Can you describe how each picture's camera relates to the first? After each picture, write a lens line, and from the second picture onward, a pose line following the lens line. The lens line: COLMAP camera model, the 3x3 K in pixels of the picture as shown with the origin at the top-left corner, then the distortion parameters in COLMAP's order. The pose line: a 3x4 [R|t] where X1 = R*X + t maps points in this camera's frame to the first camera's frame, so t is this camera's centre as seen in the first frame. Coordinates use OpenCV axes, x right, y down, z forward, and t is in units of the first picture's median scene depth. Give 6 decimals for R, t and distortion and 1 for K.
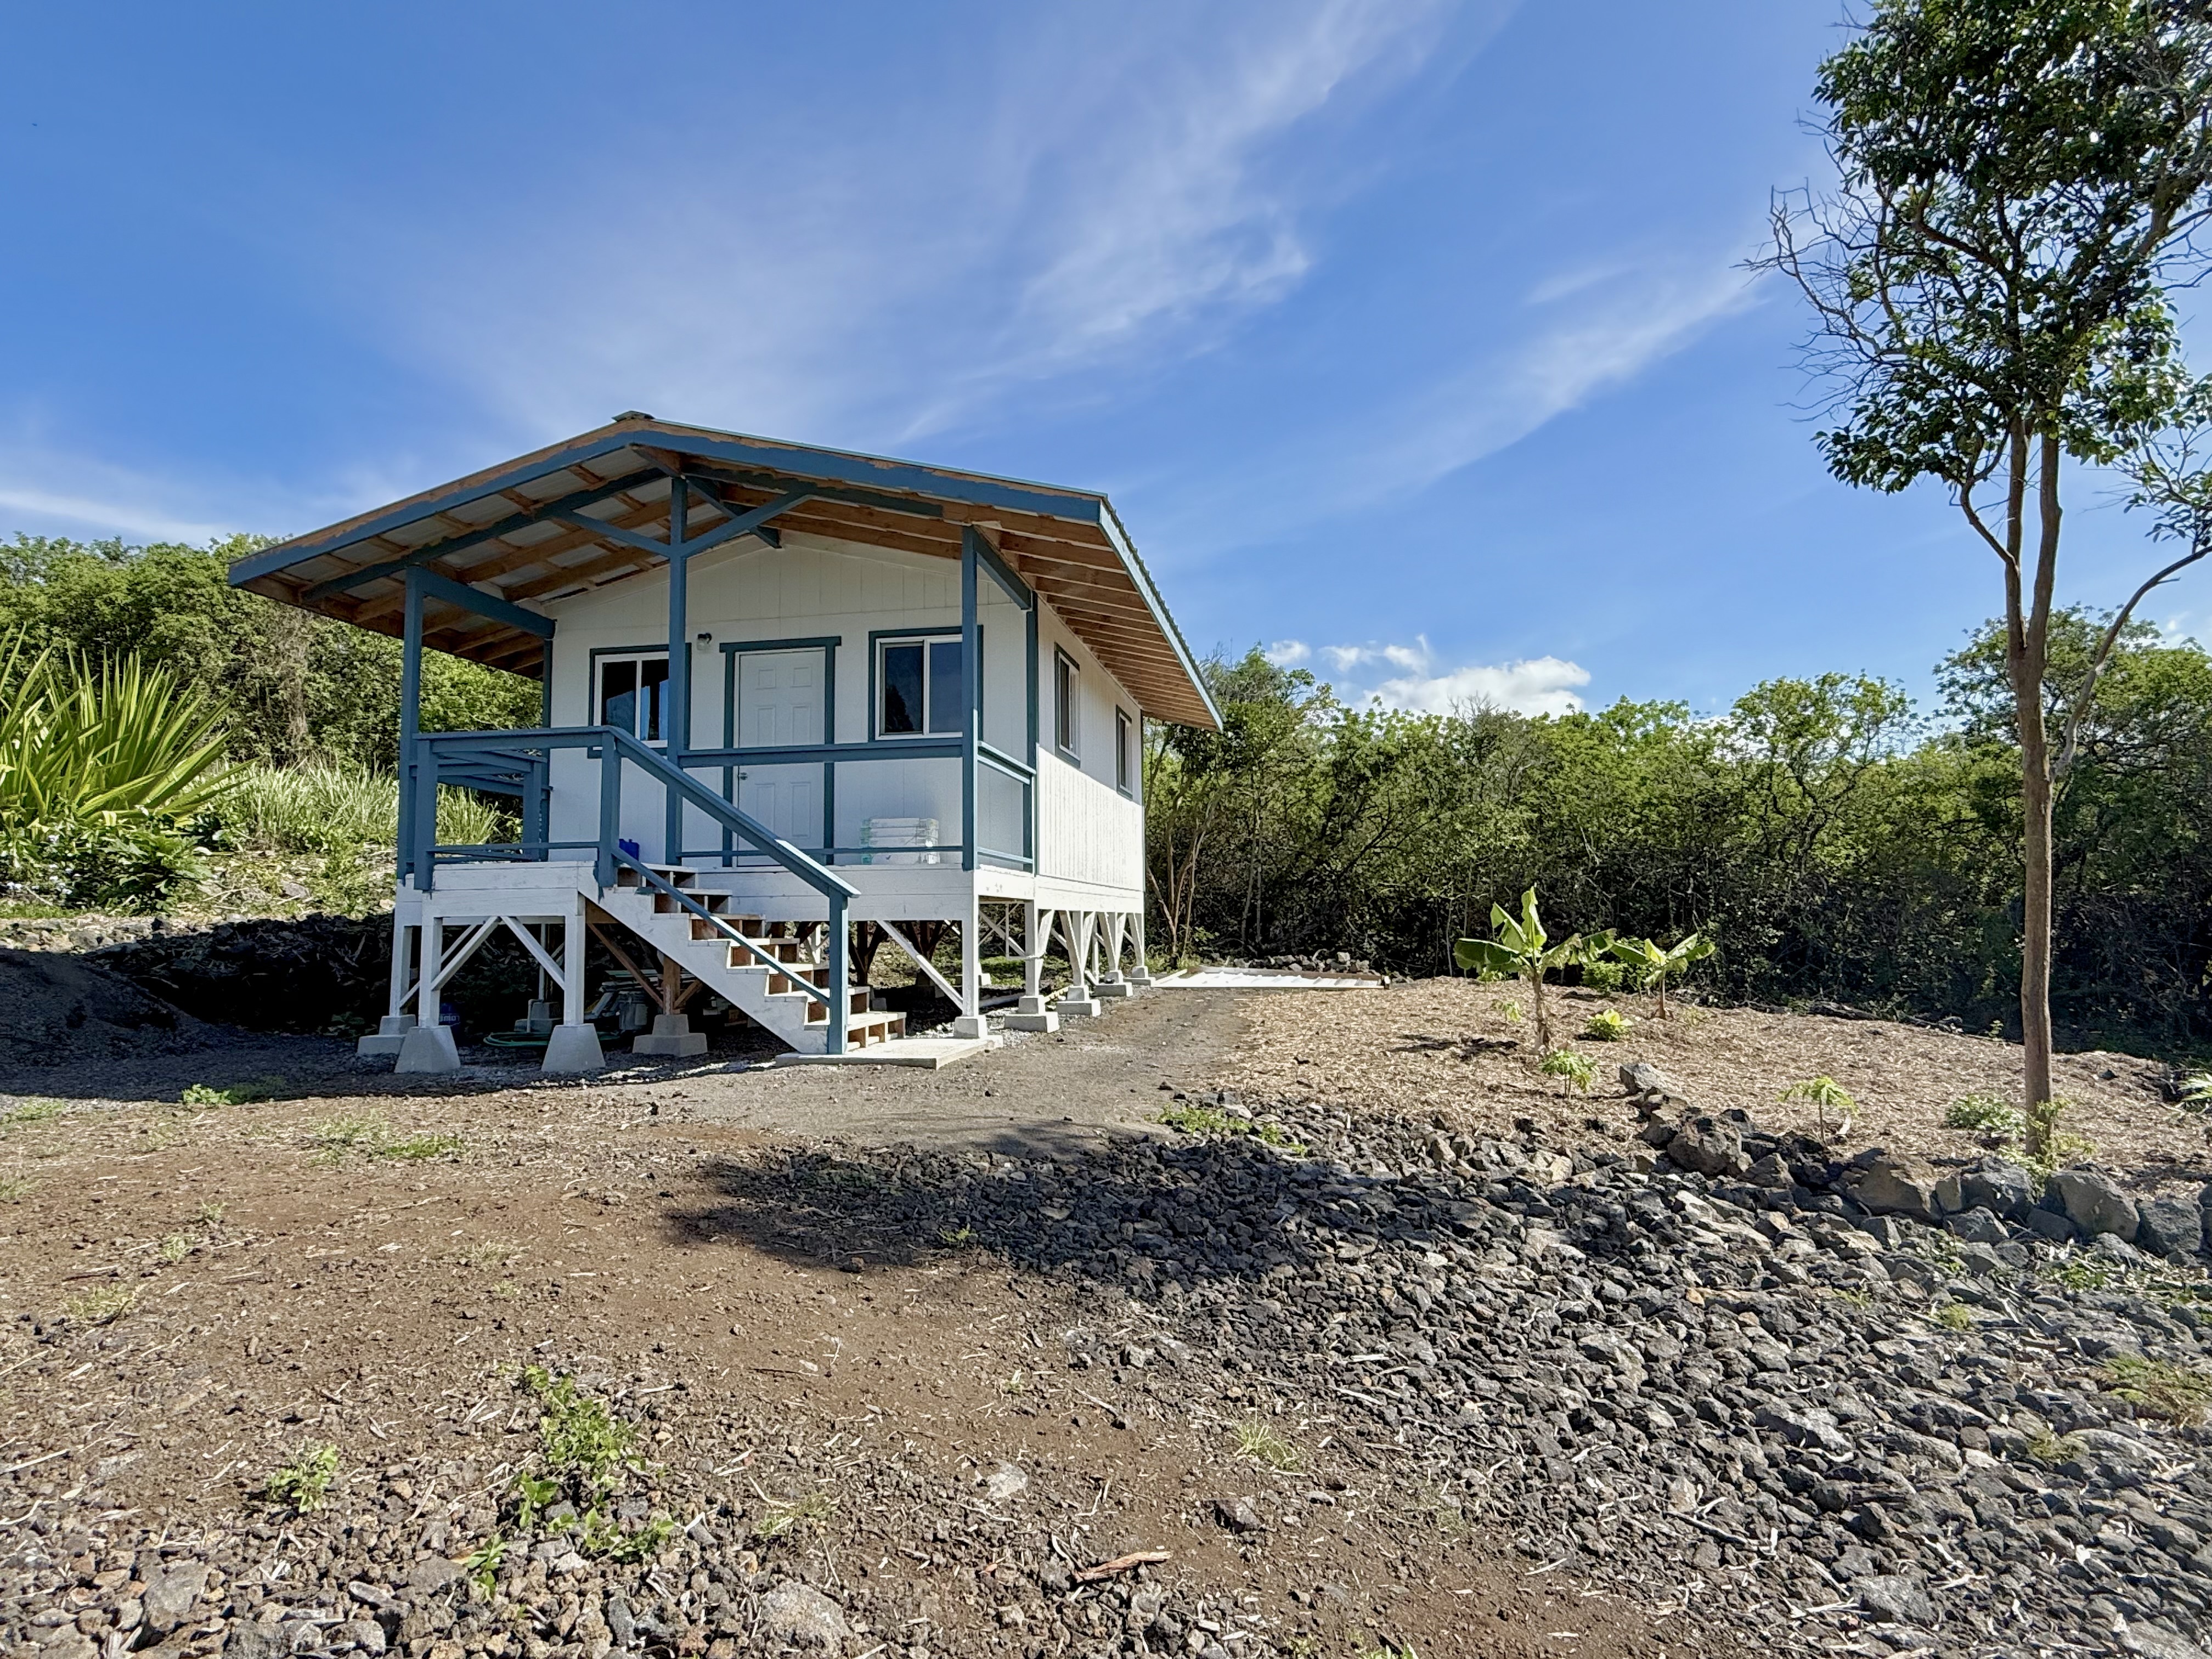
lens RADIAL K [[1161.8, 0, 1108.2], [0, 1161.8, 840.8], [0, 0, 1]] dist [0.000383, -0.002054]
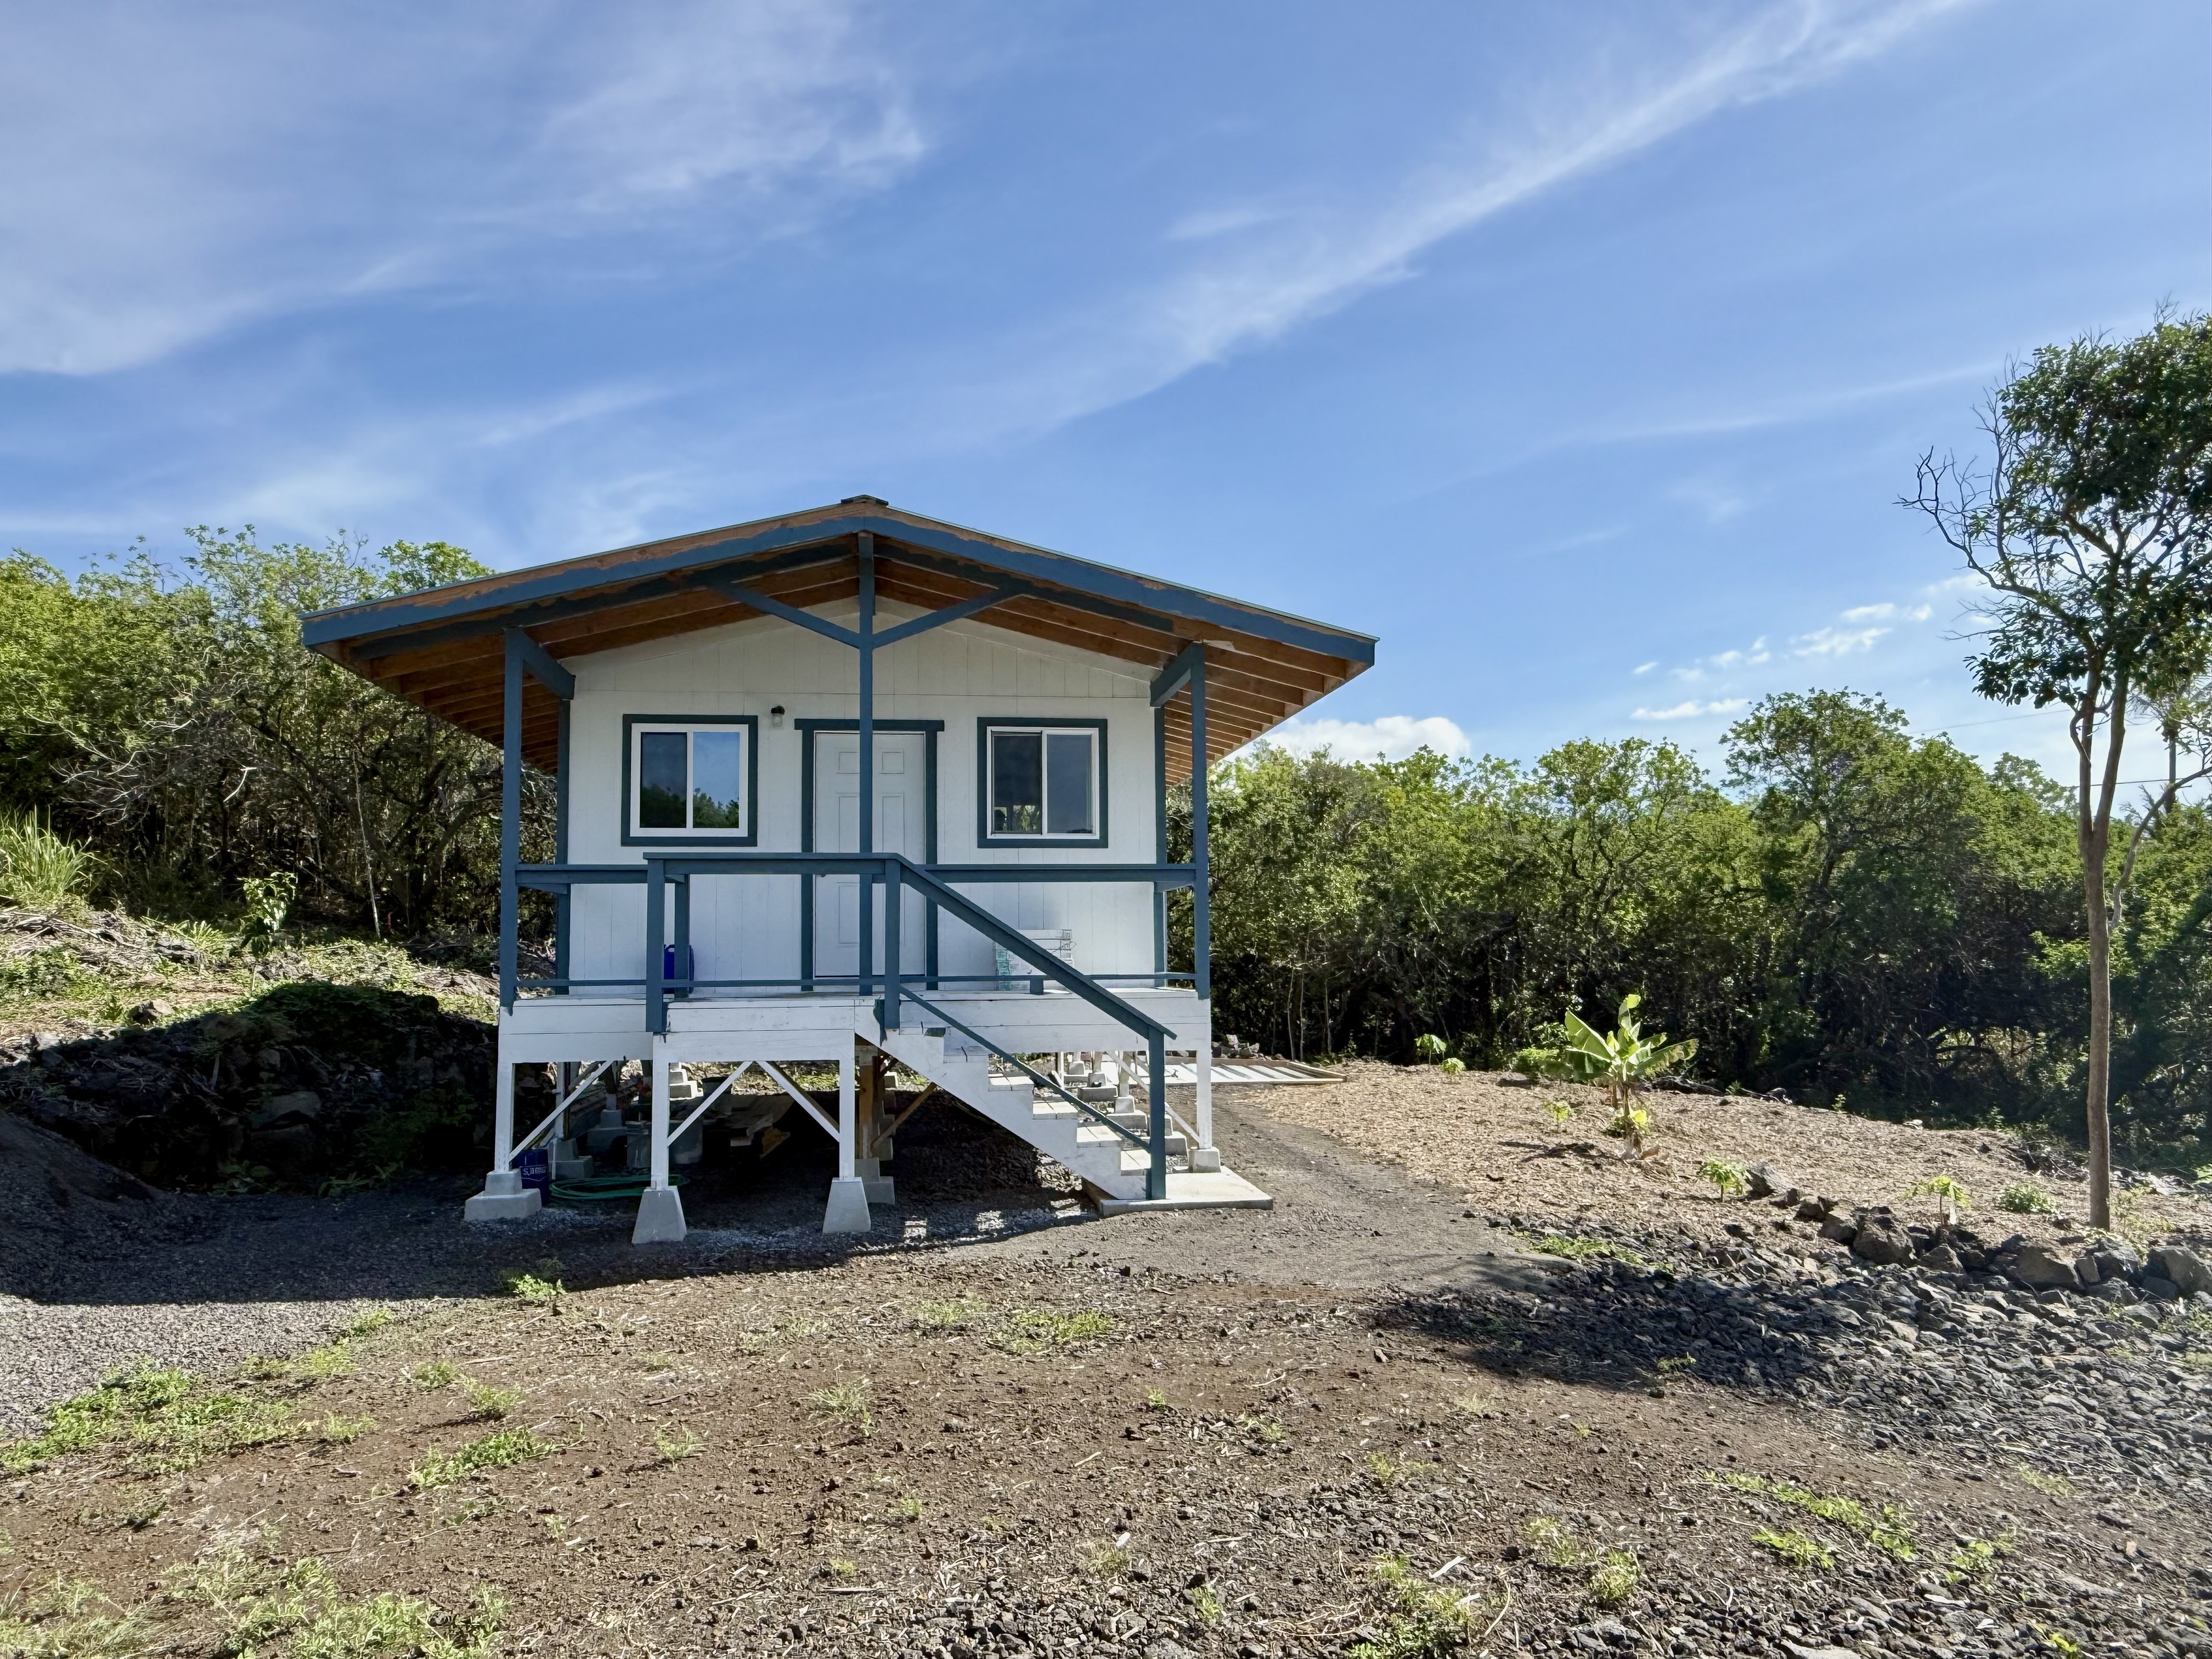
lens RADIAL K [[1472.5, 0, 1102.2], [0, 1472.5, 816.7], [0, 0, 1]] dist [-0.008425, 0.004640]
pose [[0.949105, 0.029003, 0.313622, -0.207286], [-0.020905, 0.999356, -0.029153, -0.031296], [-0.314265, 0.021113, 0.949100, -0.052381]]
